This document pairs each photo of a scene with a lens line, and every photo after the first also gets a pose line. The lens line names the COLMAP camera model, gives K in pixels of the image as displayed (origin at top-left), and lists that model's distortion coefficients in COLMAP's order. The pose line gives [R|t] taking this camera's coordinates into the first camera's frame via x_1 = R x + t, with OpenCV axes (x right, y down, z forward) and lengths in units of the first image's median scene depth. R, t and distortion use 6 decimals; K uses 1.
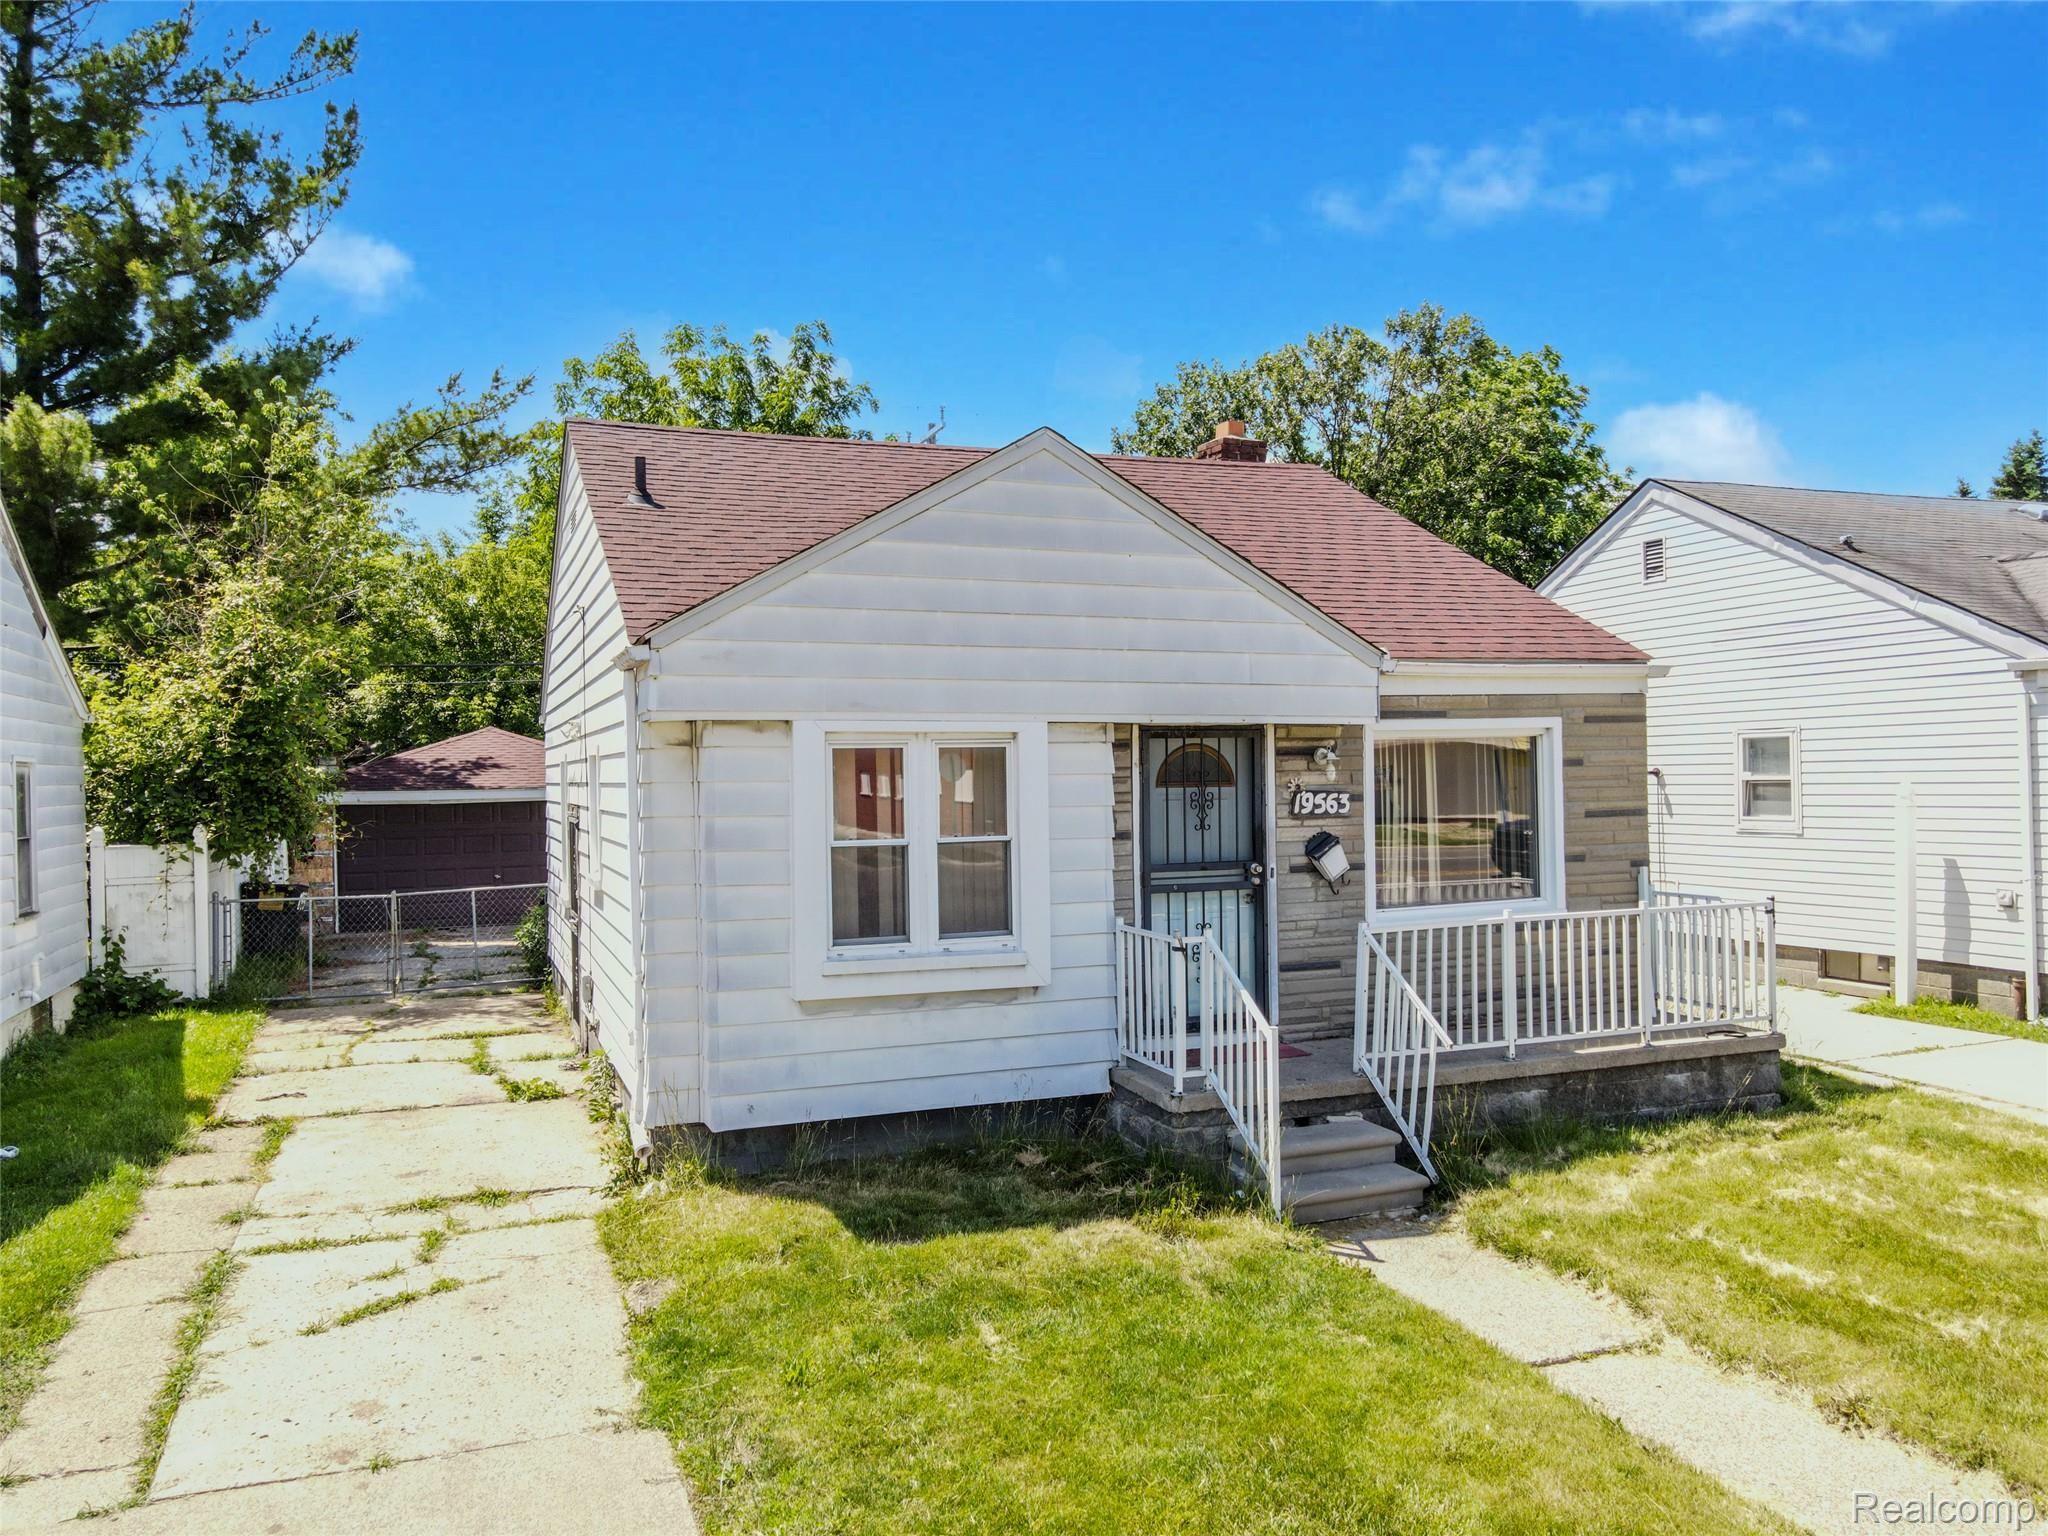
lens RADIAL K [[1497.9, 0, 1024.0], [0, 1497.9, 768.0], [0, 0, 1]] dist [-0.003805, 0.027098]
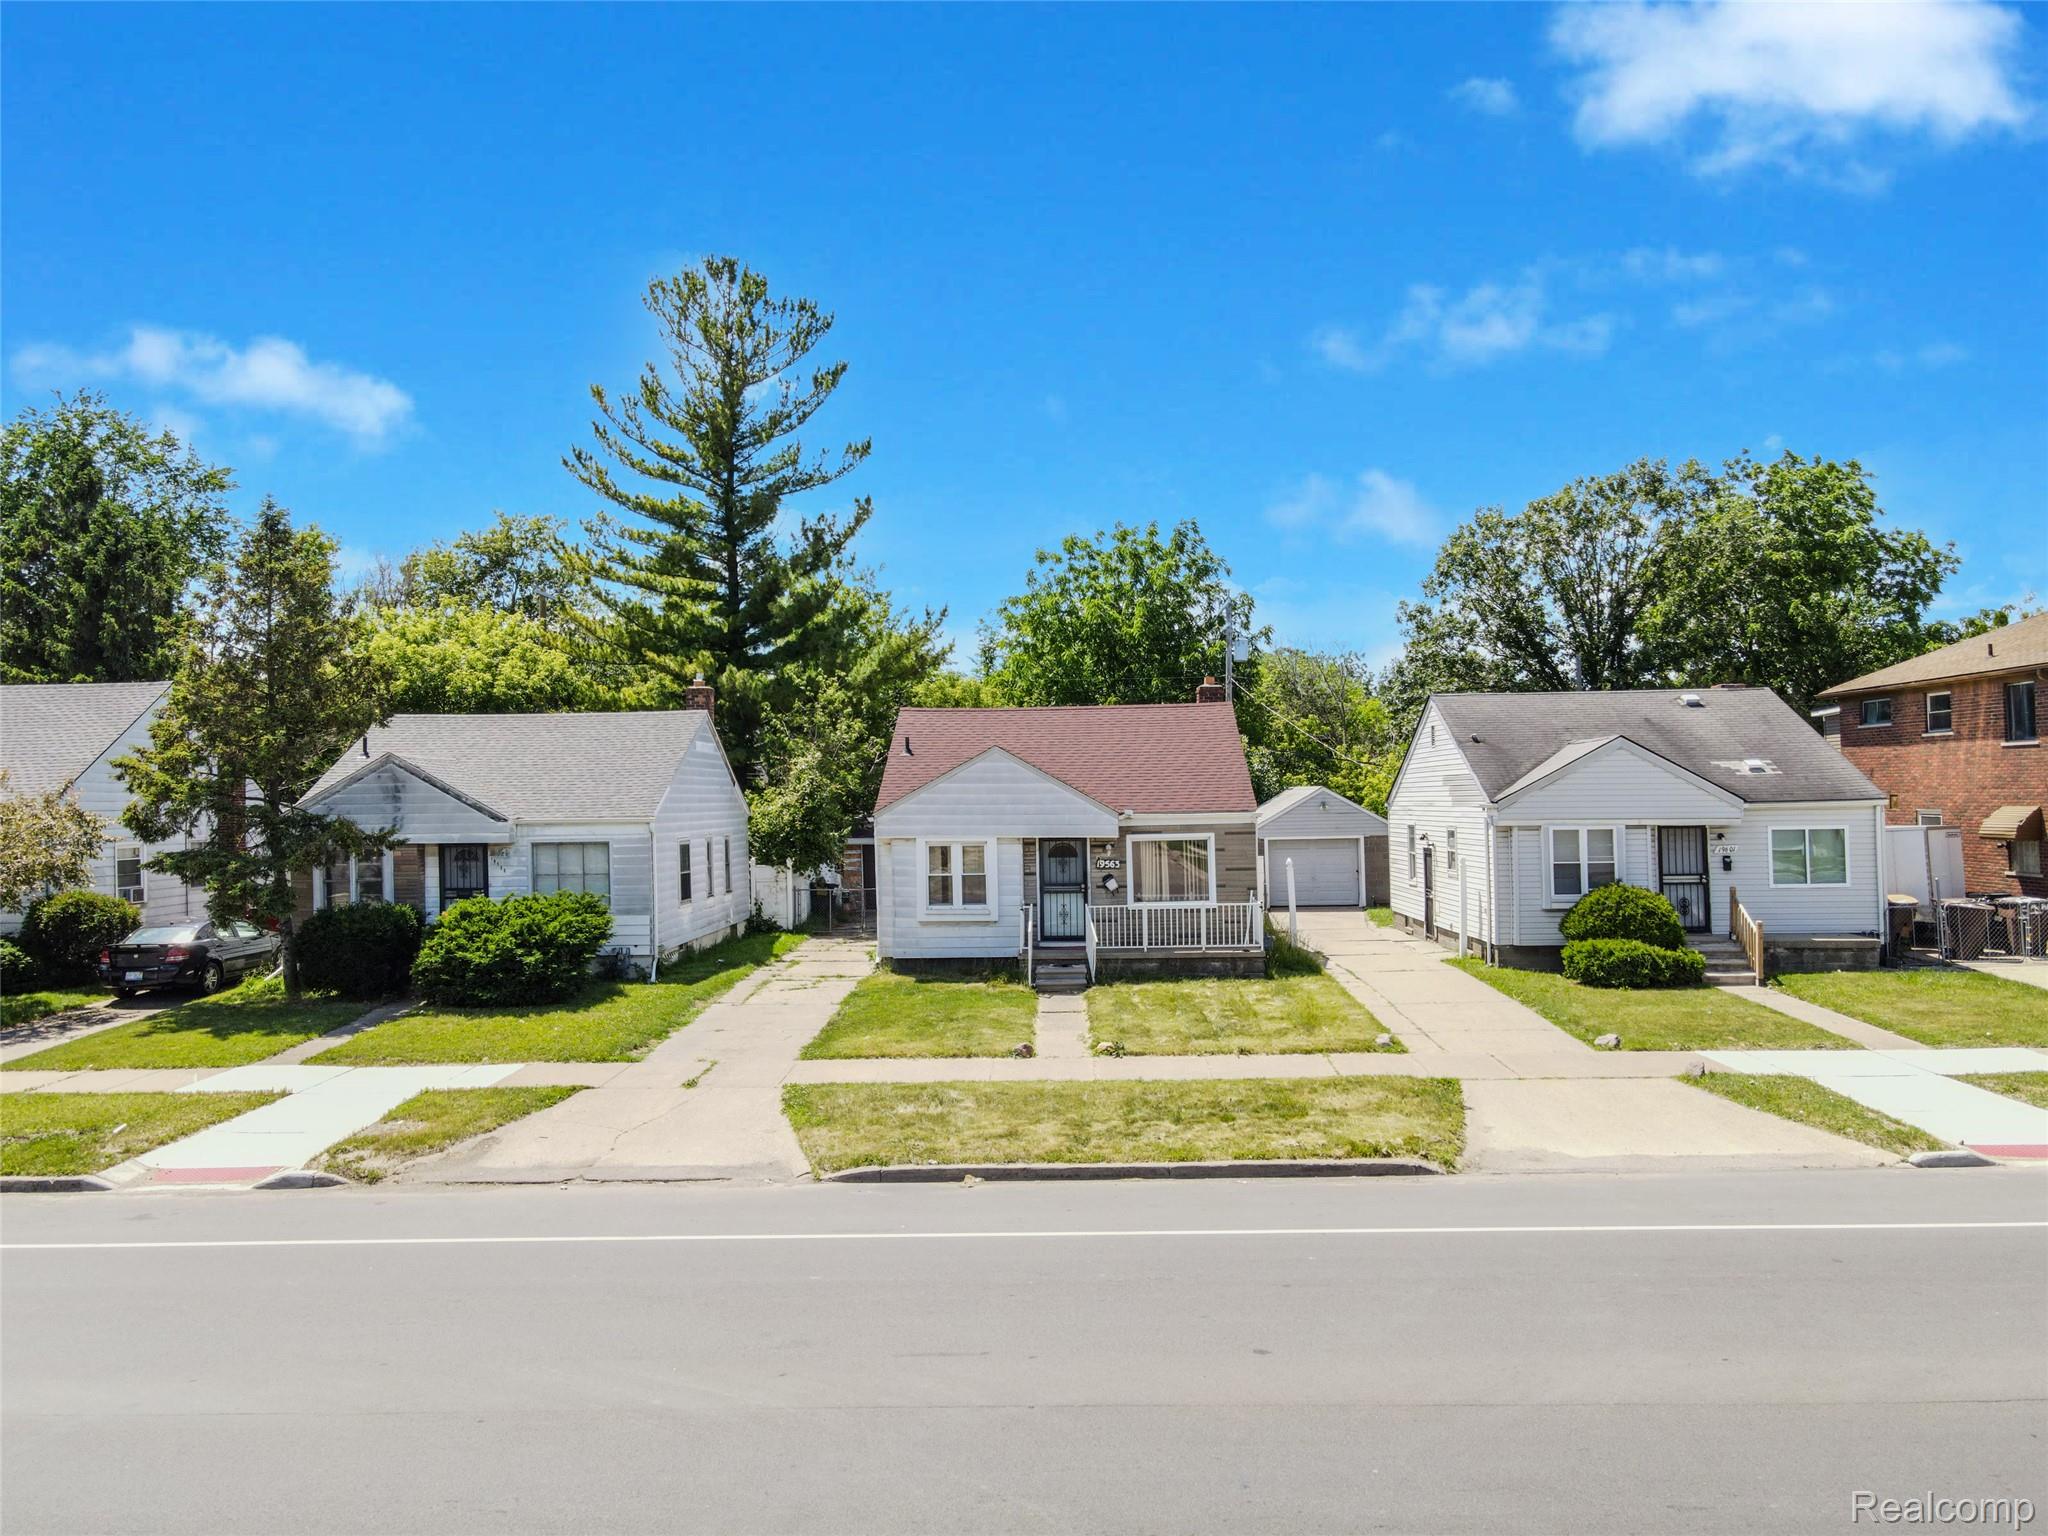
lens RADIAL K [[1497.9, 0, 1024.0], [0, 1497.9, 768.0], [0, 0, 1]] dist [-0.003805, 0.027098]
pose [[0.921667, -0.002920, -0.387970, 1.196106], [-0.000521, 0.999961, -0.008763, -0.138719], [0.387981, 0.008279, 0.921630, -1.751952]]
